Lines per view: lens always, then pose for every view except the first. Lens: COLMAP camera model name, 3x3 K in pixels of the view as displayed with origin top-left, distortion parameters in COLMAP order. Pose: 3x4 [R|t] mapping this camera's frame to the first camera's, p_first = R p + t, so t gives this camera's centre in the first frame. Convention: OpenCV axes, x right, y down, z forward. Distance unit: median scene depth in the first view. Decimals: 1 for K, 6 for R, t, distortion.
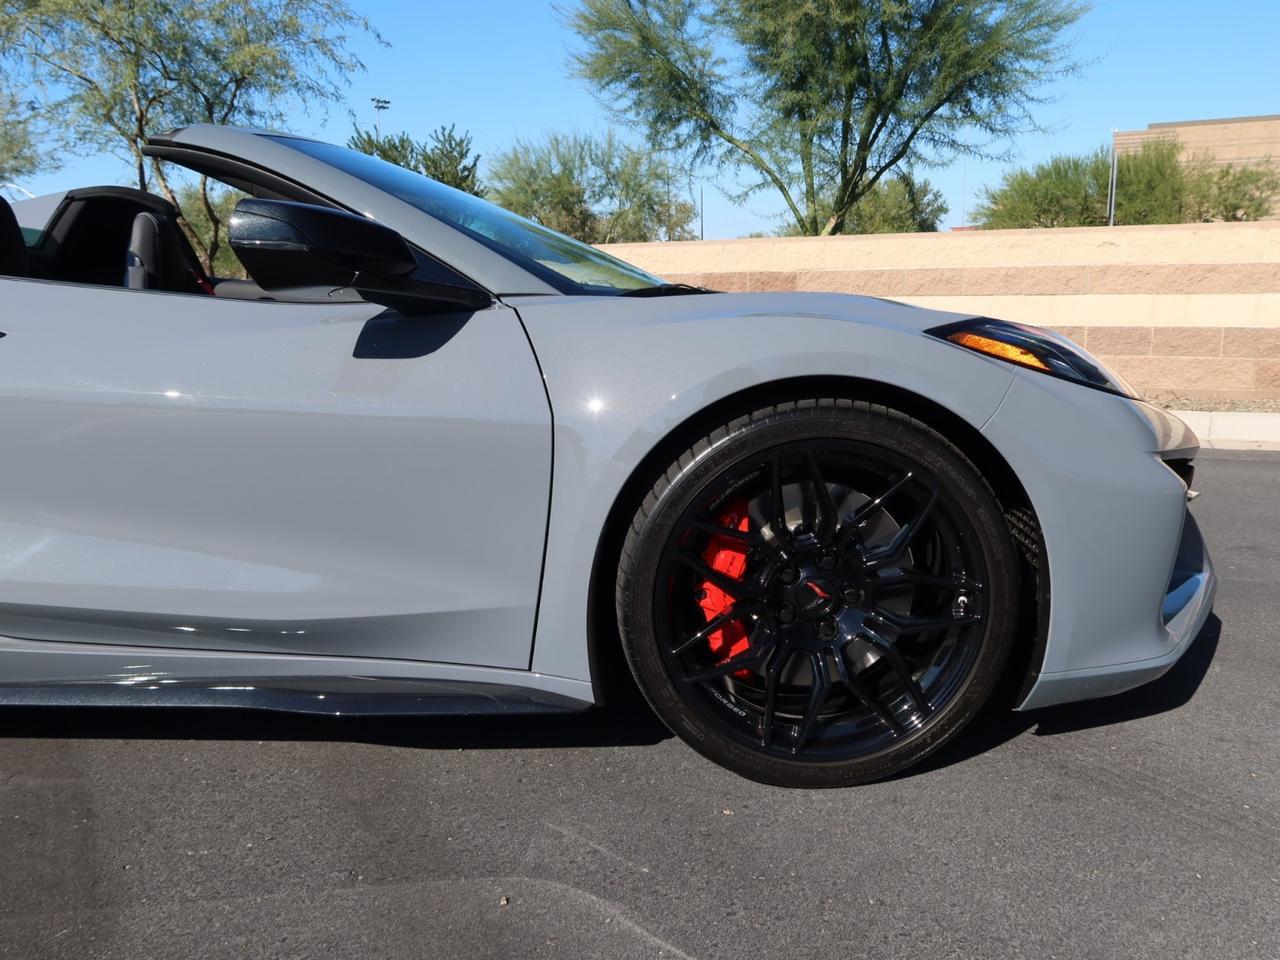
lens RADIAL K [[997.6, 0, 640.0], [0, 997.6, 480.0], [0, 0, 1]] dist [-0.028874, 0.013930]
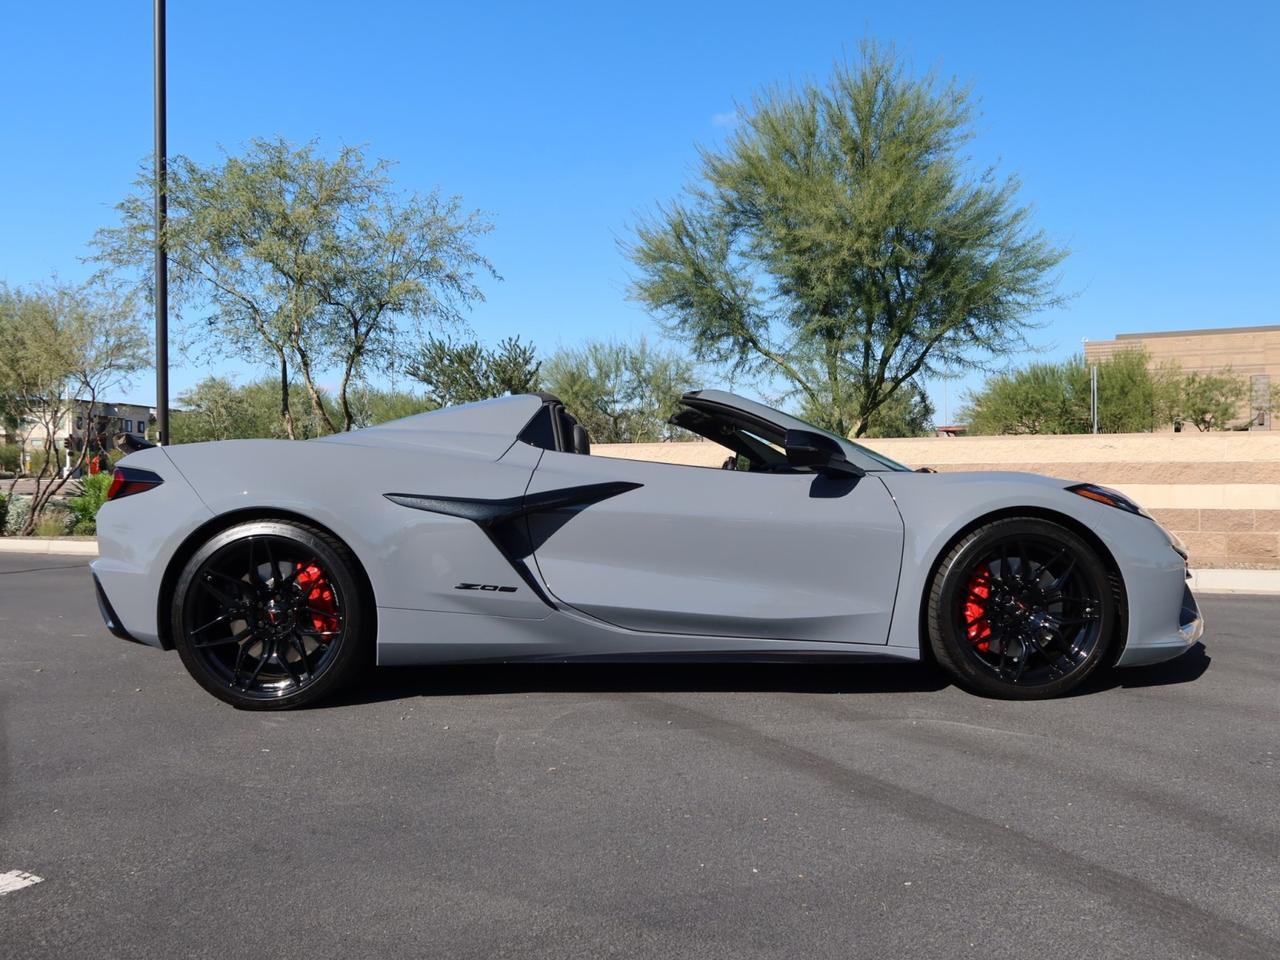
lens RADIAL K [[1031.9, 0, 640.0], [0, 1031.9, 480.0], [0, 0, 1]] dist [-0.011994, 0.004316]
pose [[0.999573, 0.012547, 0.026386, -0.084546], [-0.007280, 0.981571, -0.190962, 0.032692], [-0.028296, 0.190688, 0.981243, -0.145634]]
